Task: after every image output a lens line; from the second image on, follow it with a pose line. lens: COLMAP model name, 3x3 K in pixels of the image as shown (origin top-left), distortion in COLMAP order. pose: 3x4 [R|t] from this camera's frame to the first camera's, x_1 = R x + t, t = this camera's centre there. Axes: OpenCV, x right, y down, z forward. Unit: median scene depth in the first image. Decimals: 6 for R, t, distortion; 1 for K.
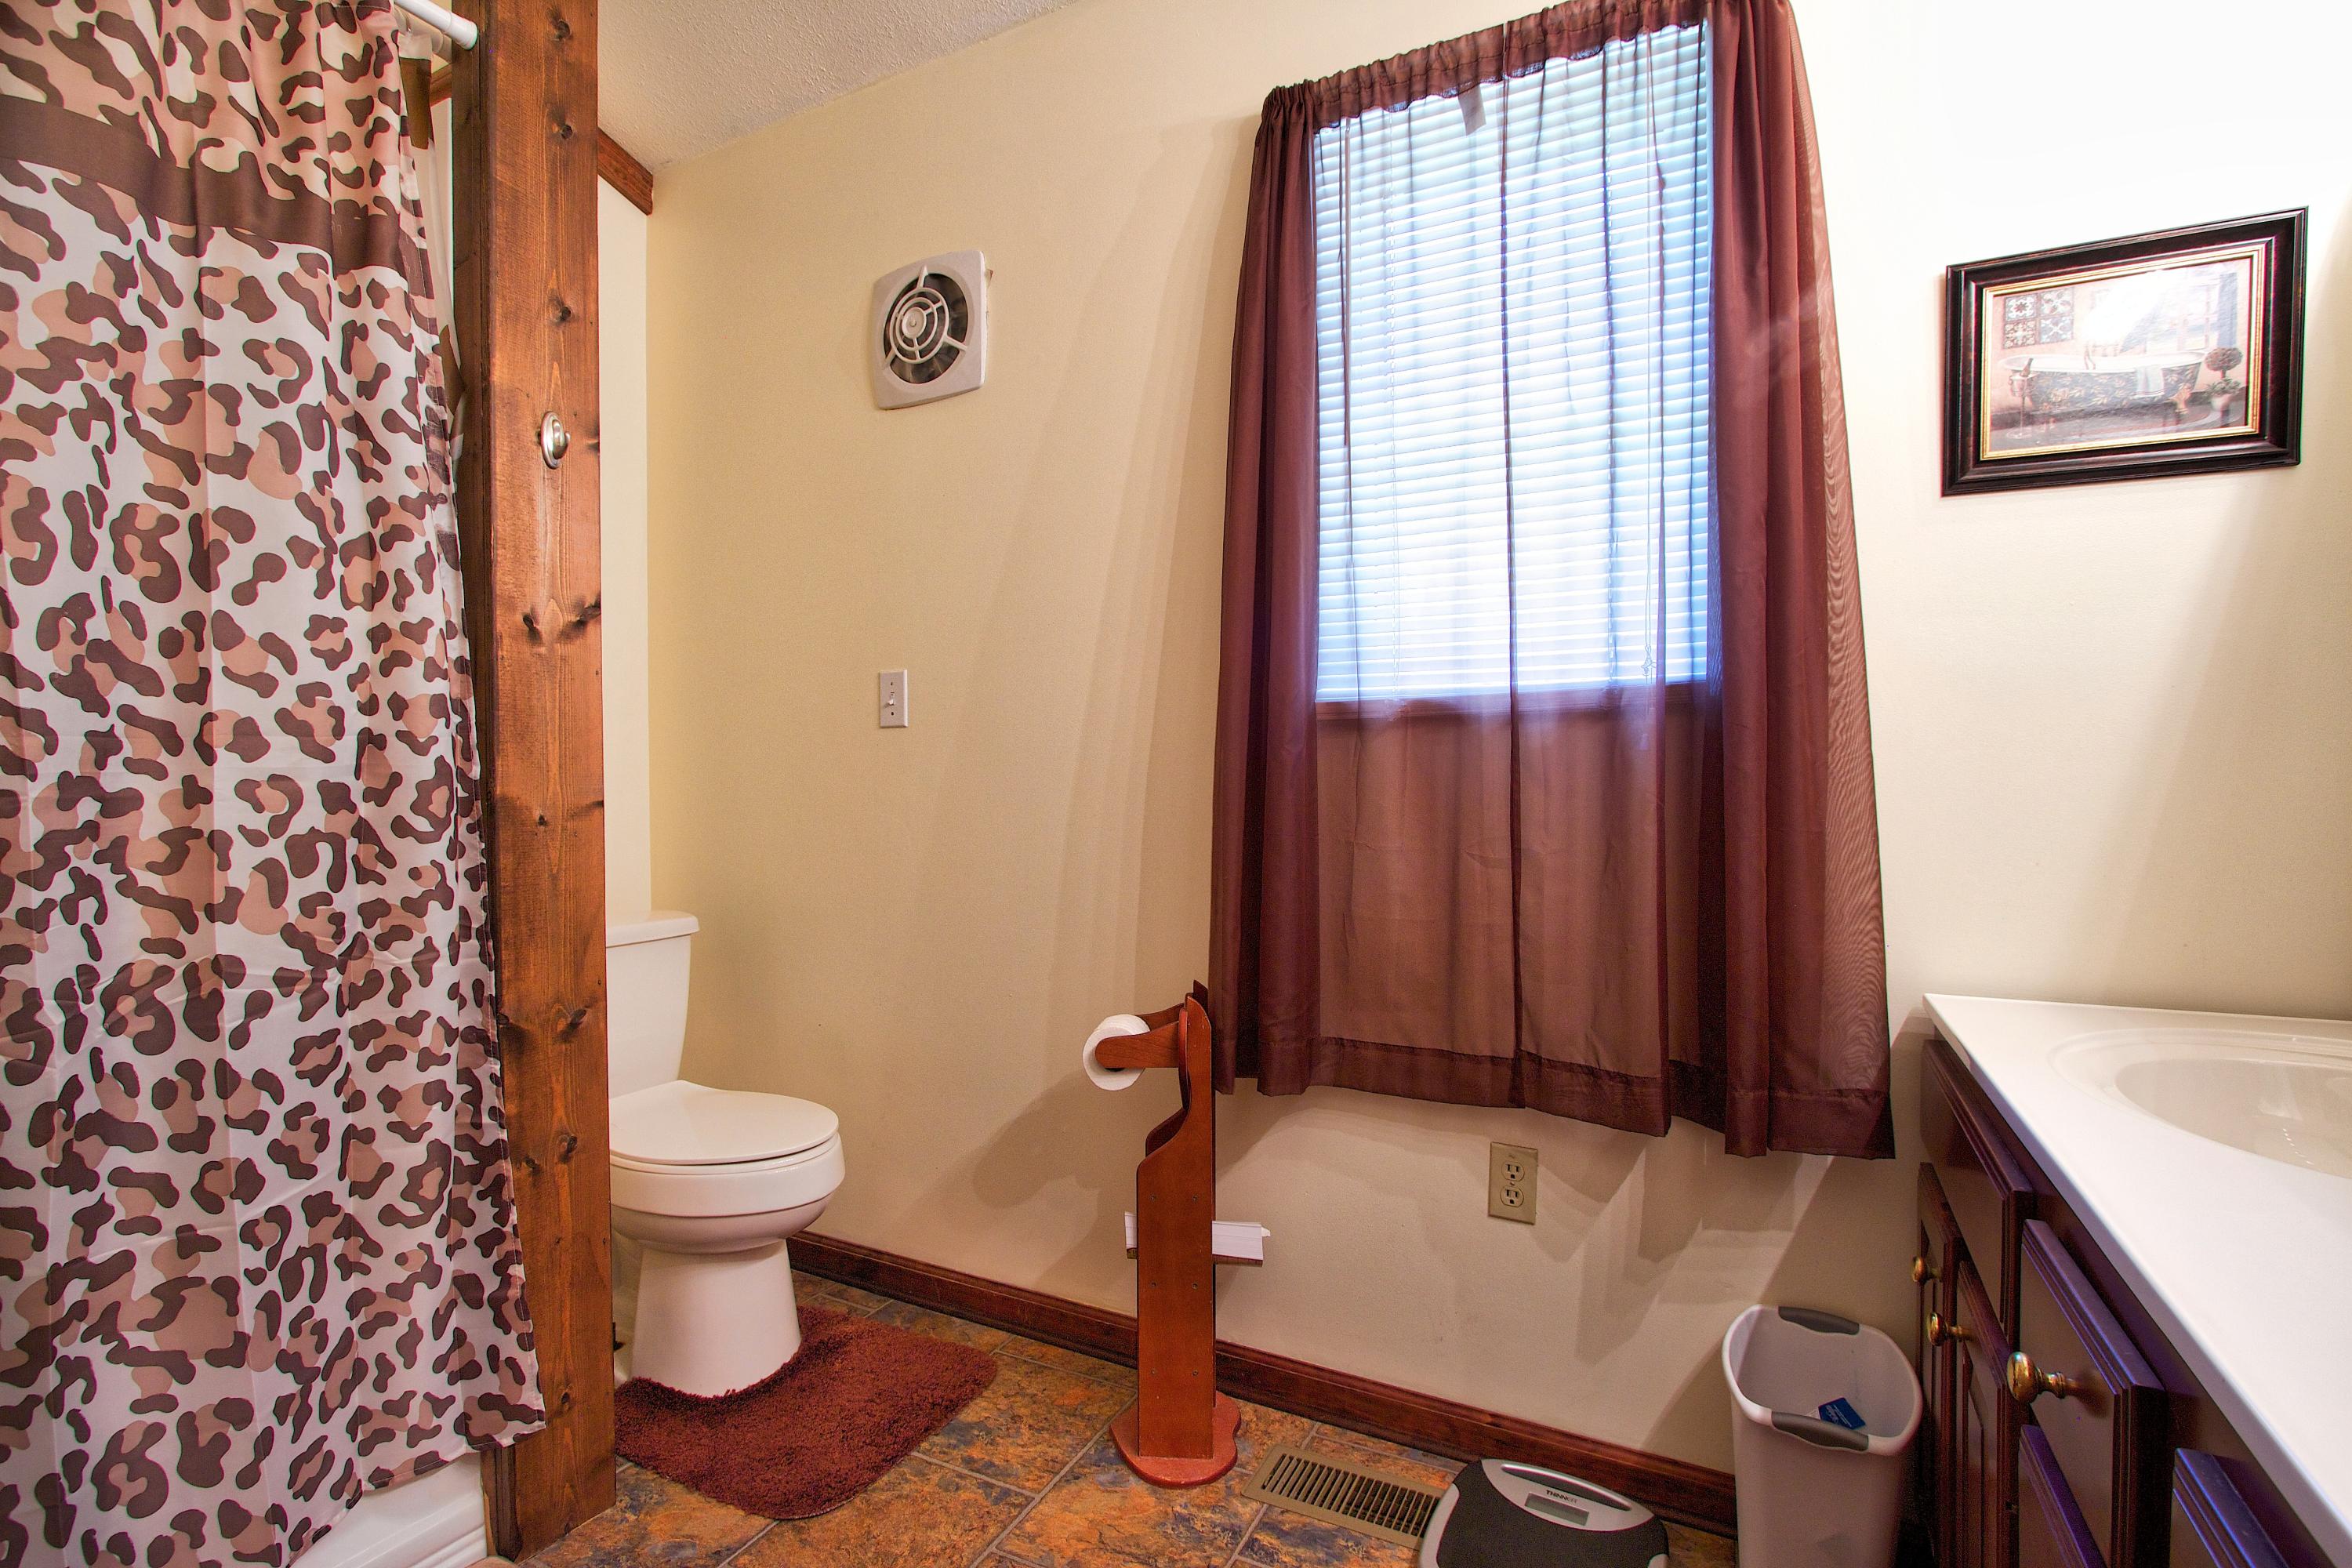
lens RADIAL K [[1088.4, 0, 1180.5], [0, 1088.4, 789.5], [0, 0, 1]] dist [-0.019919, 0.004398]
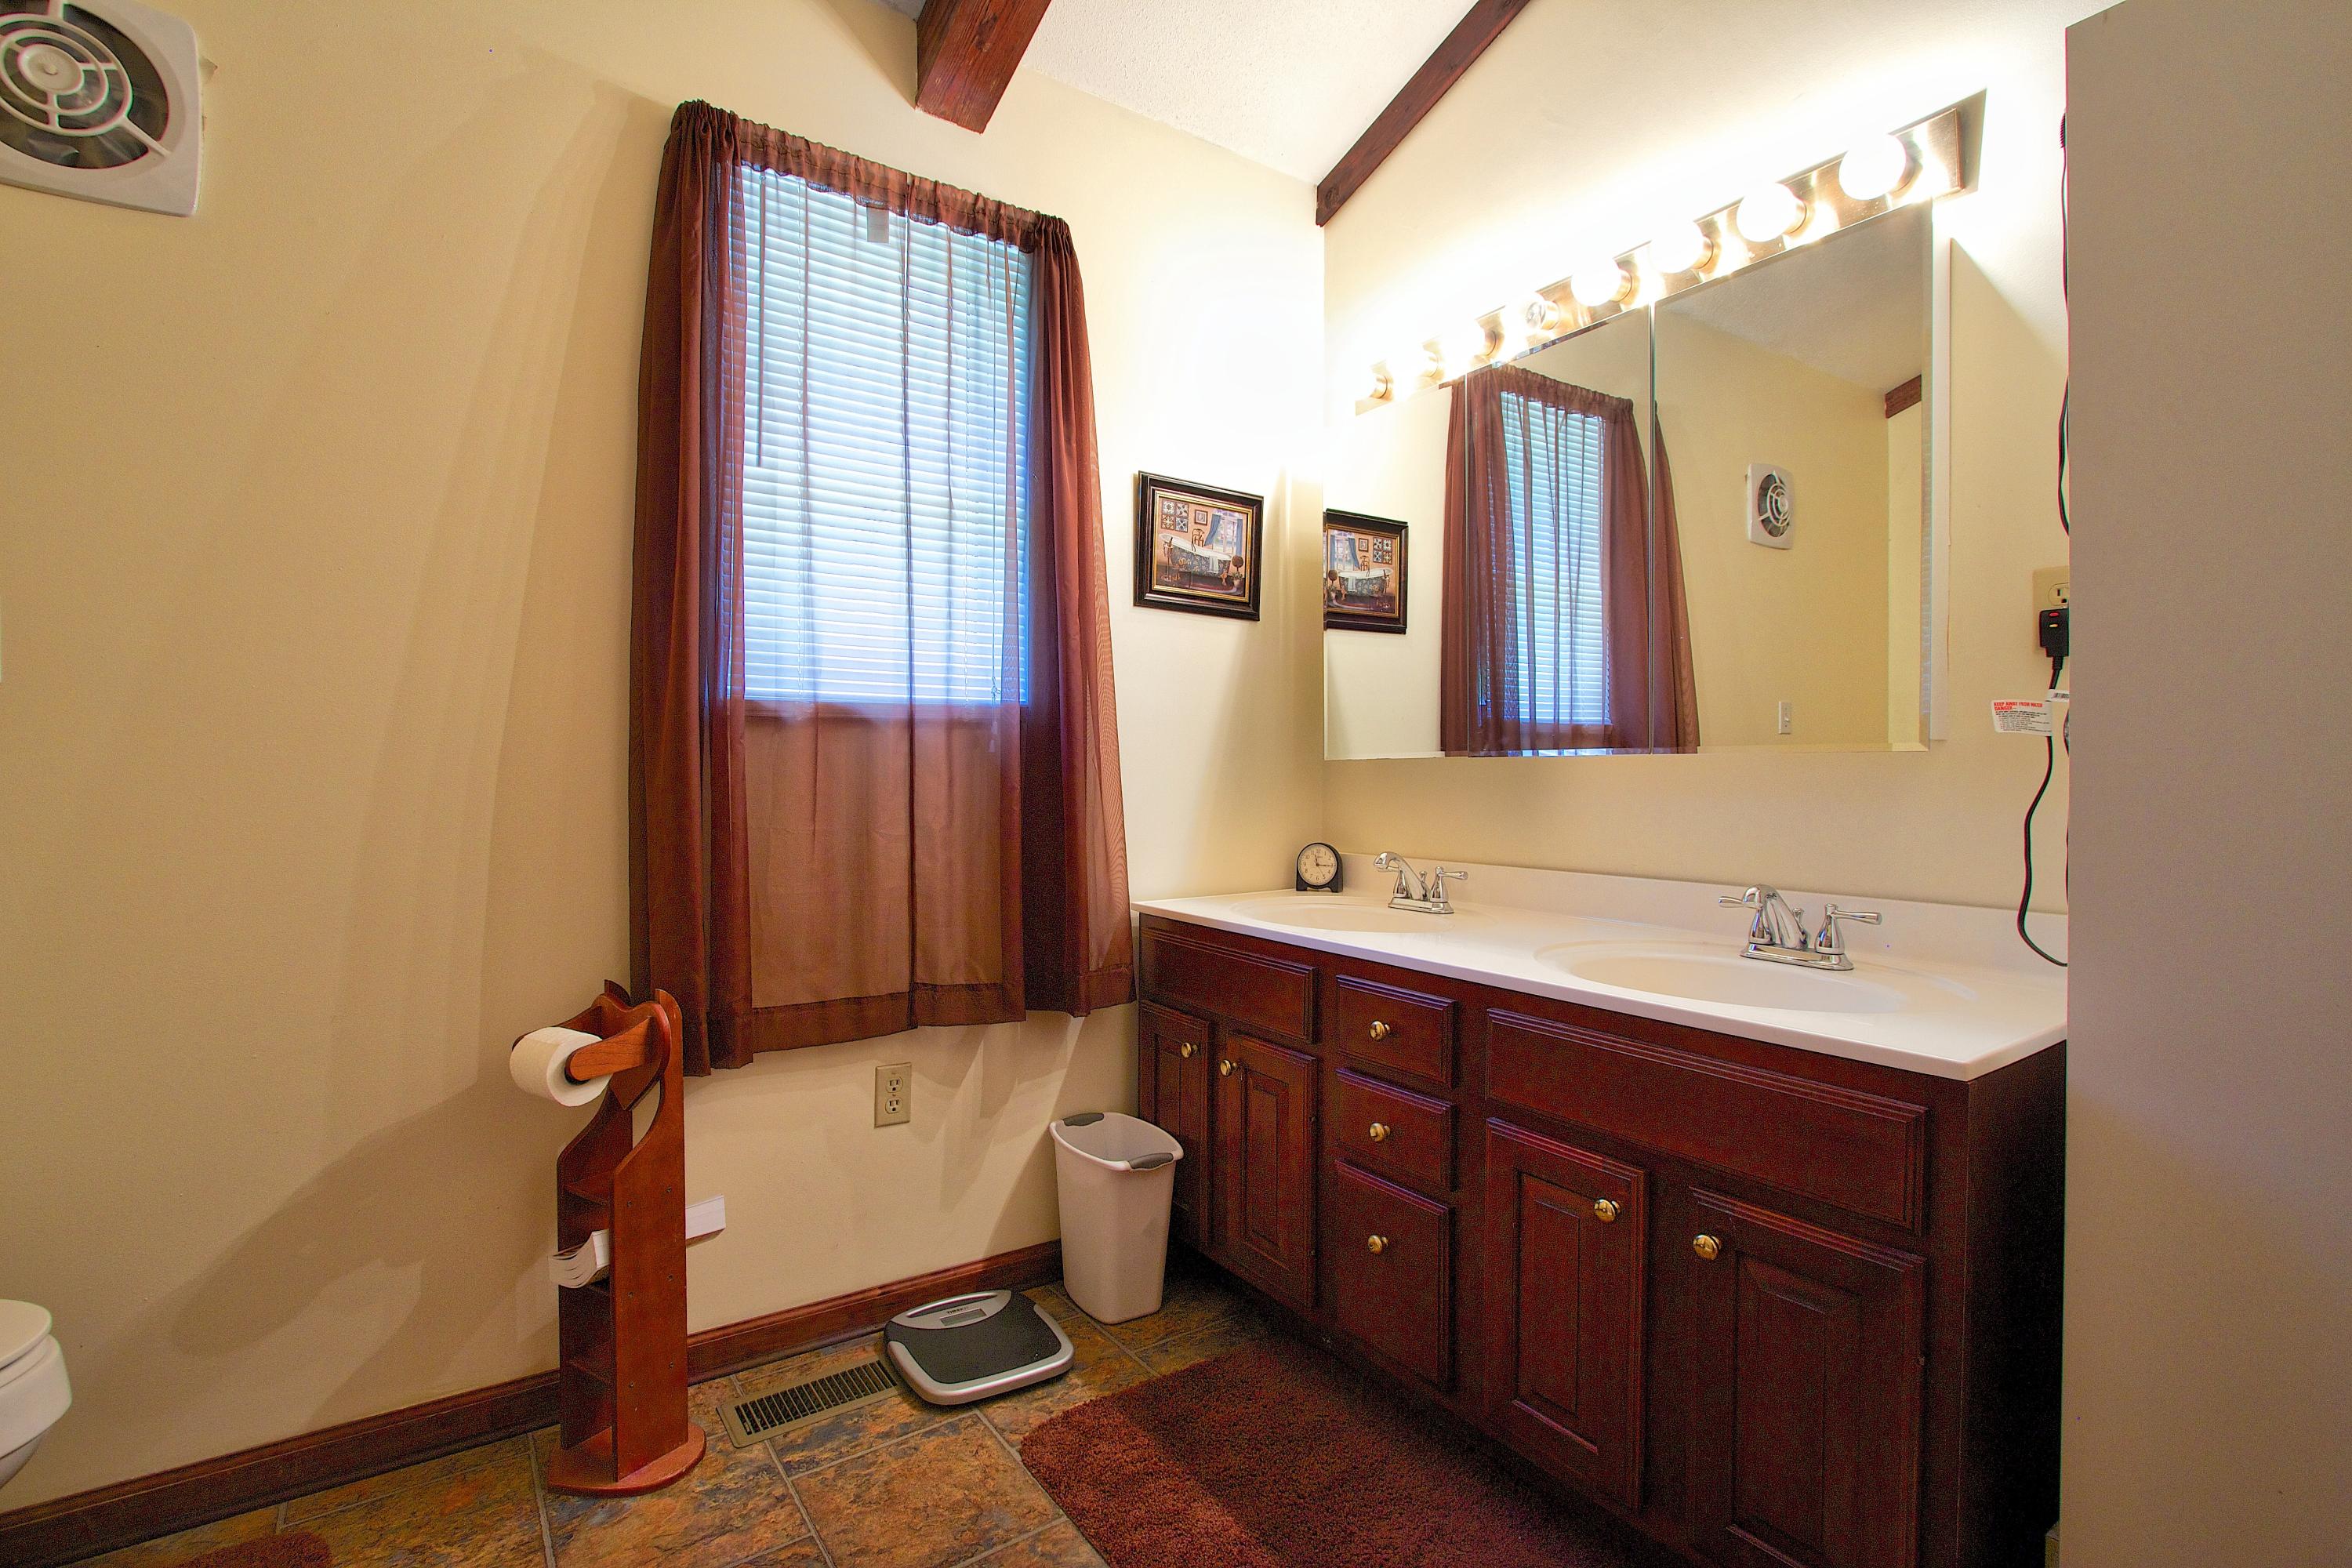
lens RADIAL K [[1088.4, 0, 1180.5], [0, 1088.4, 789.5], [0, 0, 1]] dist [-0.019919, 0.004398]
pose [[0.465477, -0.005730, 0.885042, -0.666505], [0.003389, 0.999983, 0.004692, 0.006207], [-0.885054, 0.000815, 0.465488, 0.126066]]
